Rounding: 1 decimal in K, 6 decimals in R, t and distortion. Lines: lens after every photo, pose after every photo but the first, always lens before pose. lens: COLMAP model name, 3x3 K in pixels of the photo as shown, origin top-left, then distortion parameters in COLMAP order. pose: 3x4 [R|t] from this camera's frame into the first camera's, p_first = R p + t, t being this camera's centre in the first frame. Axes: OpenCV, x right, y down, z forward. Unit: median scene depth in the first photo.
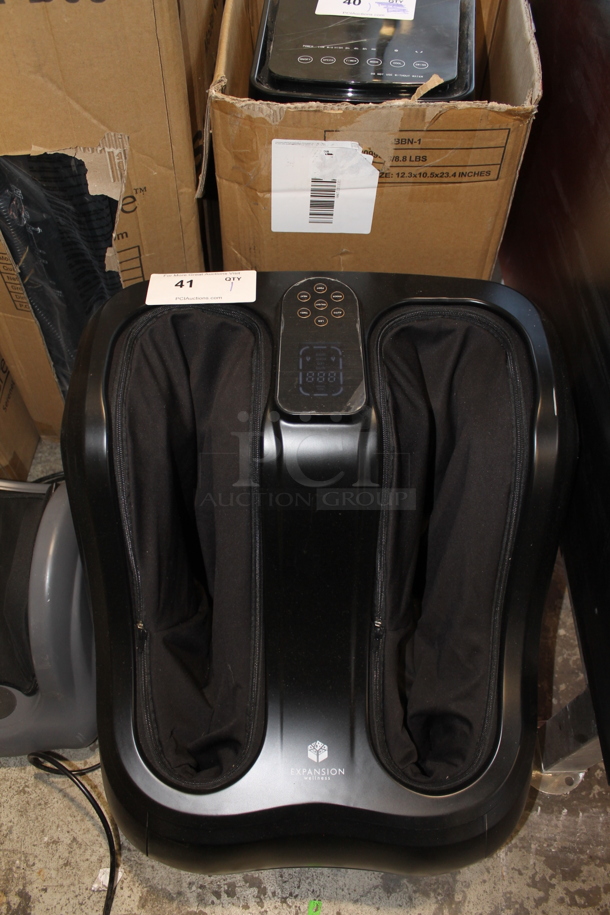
lens RADIAL K [[776.9, 0, 299.2], [0, 776.9, 459.7], [0, 0, 1]] dist [-0.168638, 0.155102]
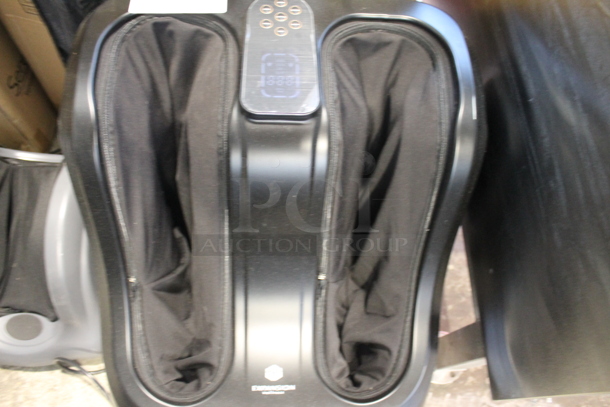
lens RADIAL K [[517.9, 0, 305.0], [0, 517.9, 203.5], [0, 0, 1]] dist [-0.168638, 0.155102]
pose [[0.995585, 0.004180, 0.093775, -0.006321], [-0.019773, 0.985930, 0.165985, -0.048527], [-0.091762, -0.167107, 0.981659, 0.187021]]
